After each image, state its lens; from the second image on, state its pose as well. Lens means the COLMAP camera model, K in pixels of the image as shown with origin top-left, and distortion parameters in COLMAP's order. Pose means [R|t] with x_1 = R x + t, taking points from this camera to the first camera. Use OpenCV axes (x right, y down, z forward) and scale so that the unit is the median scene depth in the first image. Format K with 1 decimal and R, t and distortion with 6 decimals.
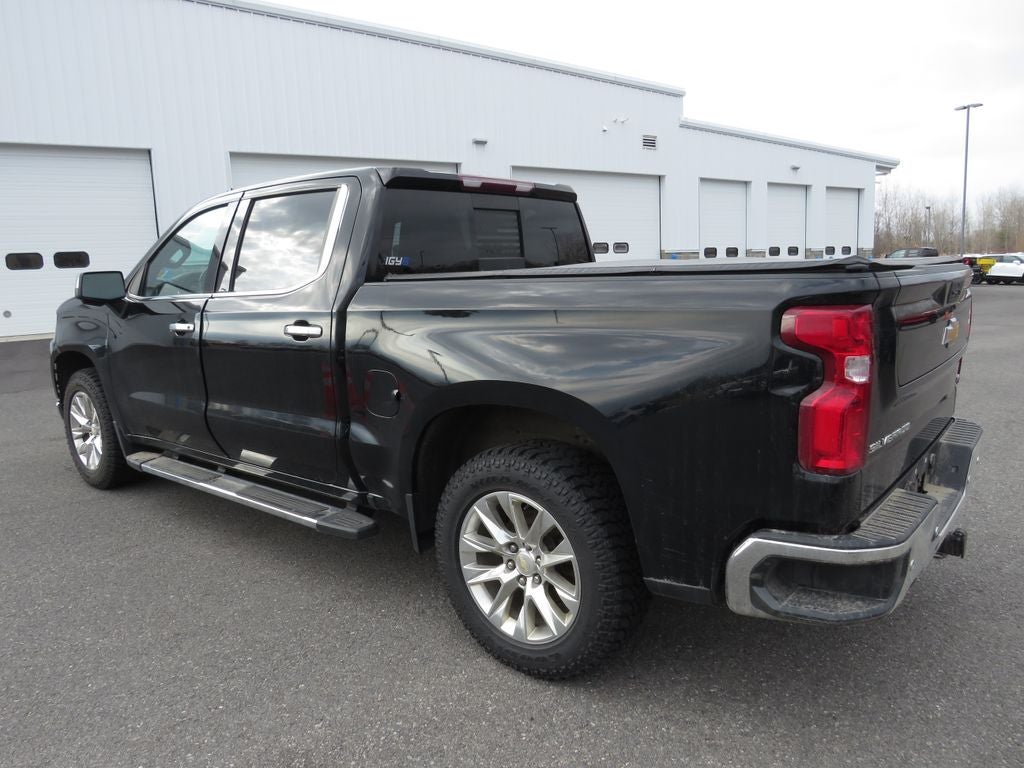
lens RADIAL K [[722.5, 0, 501.4], [0, 722.5, 411.0], [0, 0, 1]] dist [-0.039826, 0.016747]
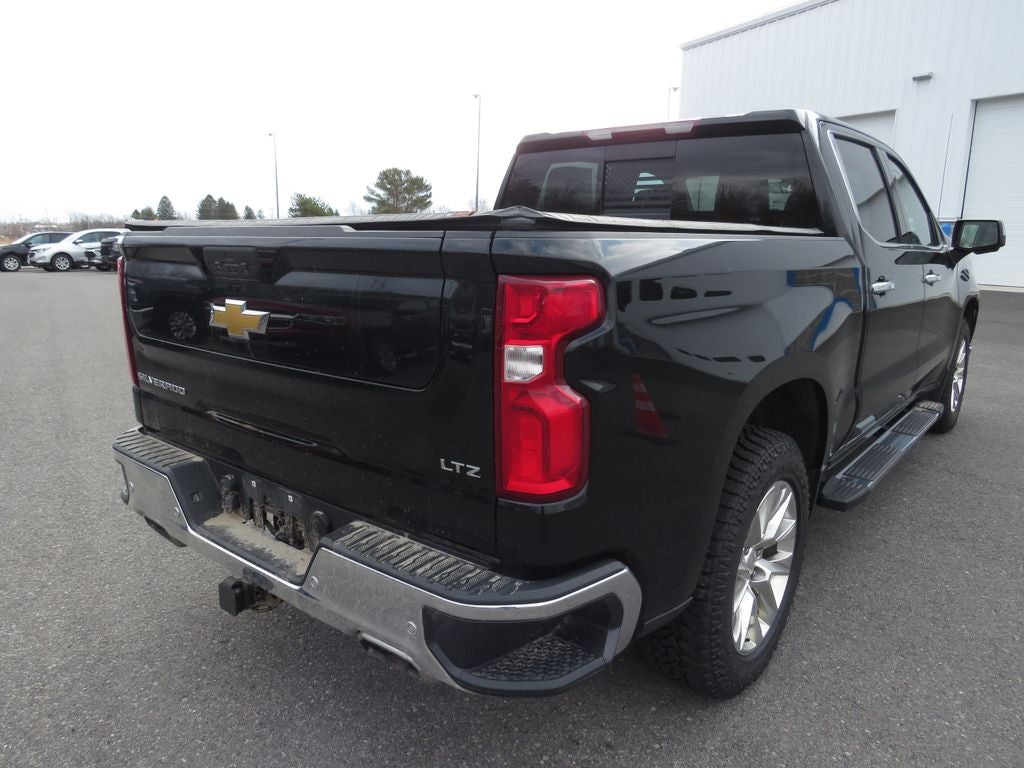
lens RADIAL K [[722.5, 0, 515.5], [0, 722.5, 391.7], [0, 0, 1]] dist [-0.039826, 0.016747]
pose [[0.025878, 0.248686, -0.968238, 1.108504], [-0.201124, 0.950053, 0.238640, -0.220925], [0.979224, 0.188560, 0.074602, 0.989179]]
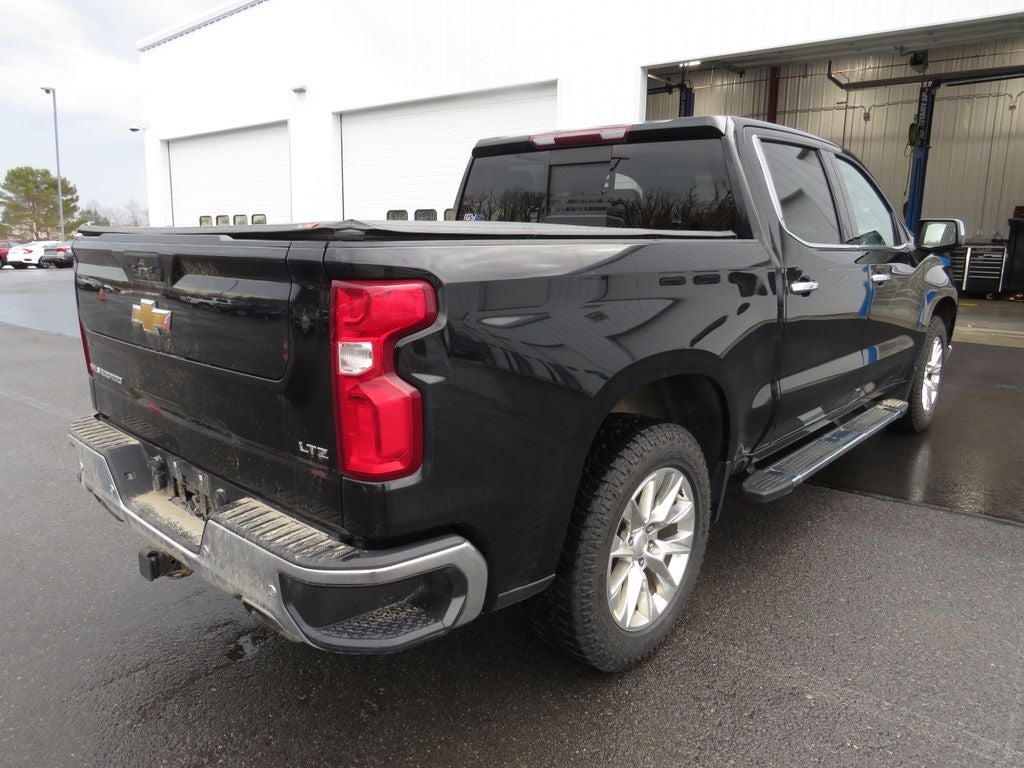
lens RADIAL K [[722.5, 0, 515.3], [0, 722.5, 393.1], [0, 0, 1]] dist [-0.039826, 0.016747]
pose [[-0.024596, 0.257365, -0.966001, 1.164949], [-0.199254, 0.945643, 0.257015, -0.261705], [0.979639, 0.198801, 0.028022, 1.126608]]
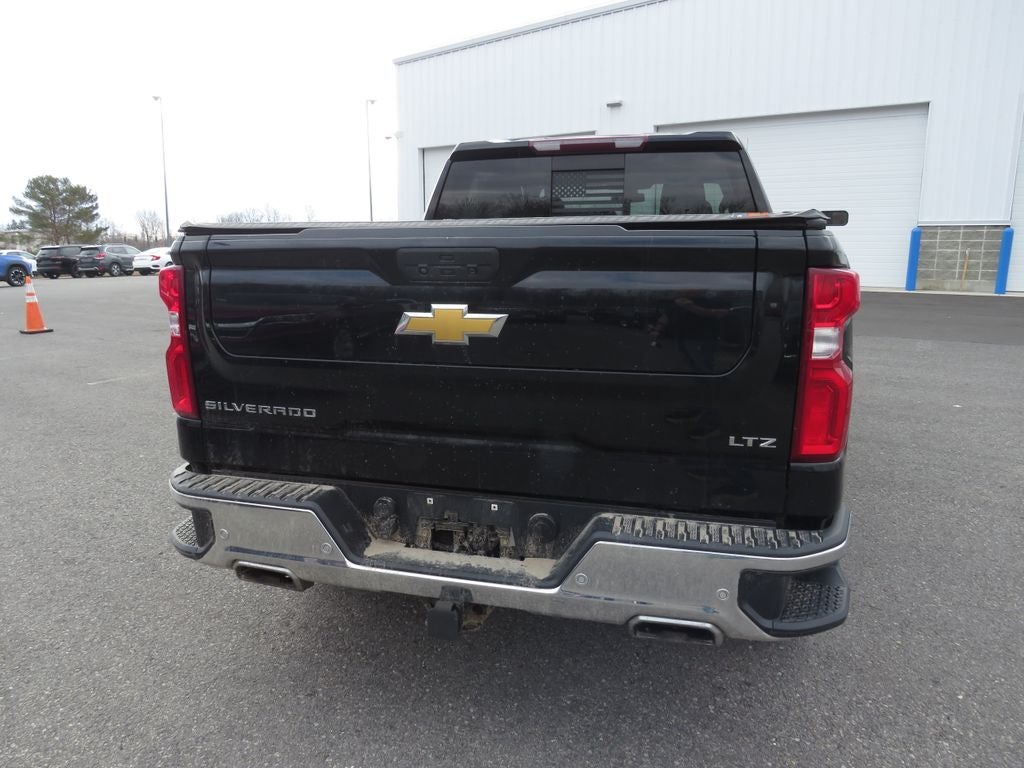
lens RADIAL K [[722.5, 0, 506.0], [0, 722.5, 400.0], [0, 0, 1]] dist [-0.039826, 0.016747]
pose [[0.416431, 0.222186, -0.881600, 1.041193], [-0.185877, 0.970003, 0.156665, -0.128408], [0.889963, 0.098629, 0.445239, 0.585787]]
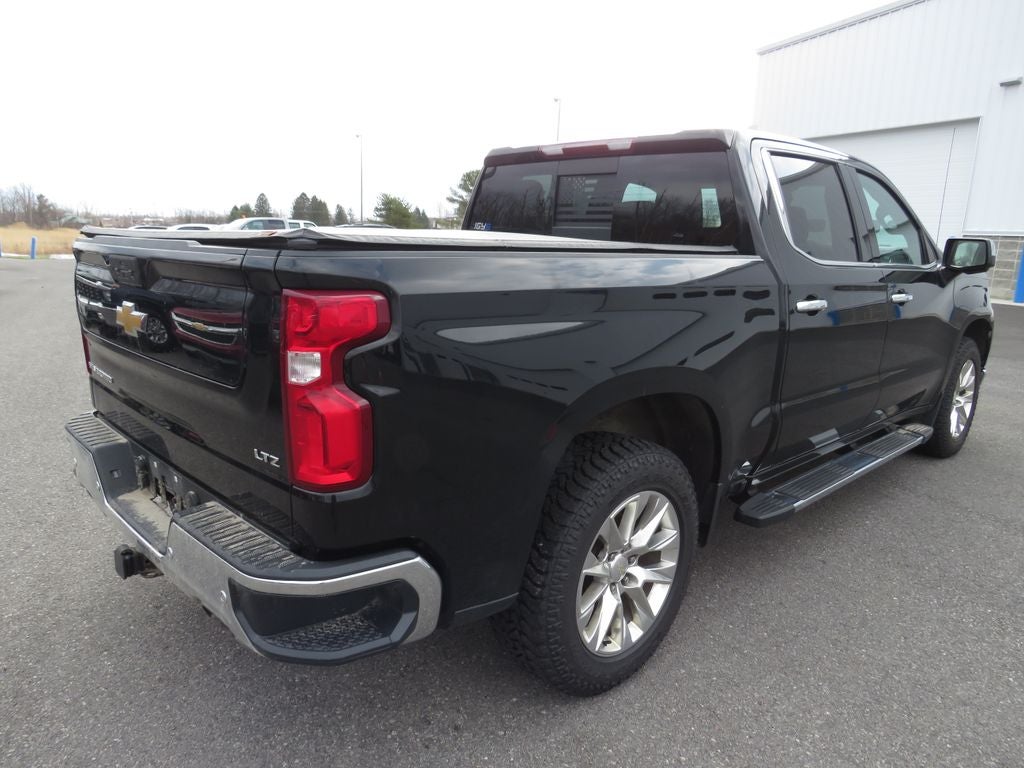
lens RADIAL K [[722.5, 0, 514.4], [0, 722.5, 393.4], [0, 0, 1]] dist [-0.039826, 0.016747]
pose [[-0.089788, 0.246095, -0.965078, 1.149009], [-0.216780, 0.940931, 0.260106, -0.278326], [0.972083, 0.232564, -0.031136, 1.189140]]
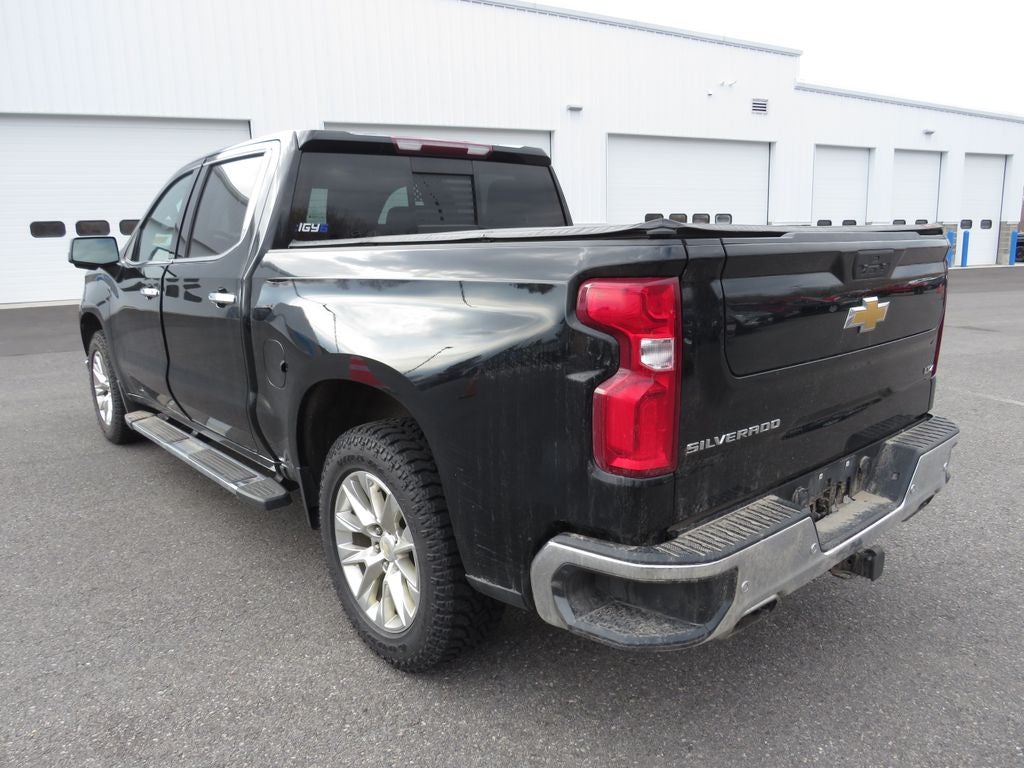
lens RADIAL K [[722.5, 0, 503.6], [0, 722.5, 407.0], [0, 0, 1]] dist [-0.039826, 0.016747]
pose [[0.986950, 0.045048, -0.154598, 0.274152], [-0.039854, 0.998537, 0.036540, -0.012145], [0.156018, -0.029901, 0.987302, 0.077024]]
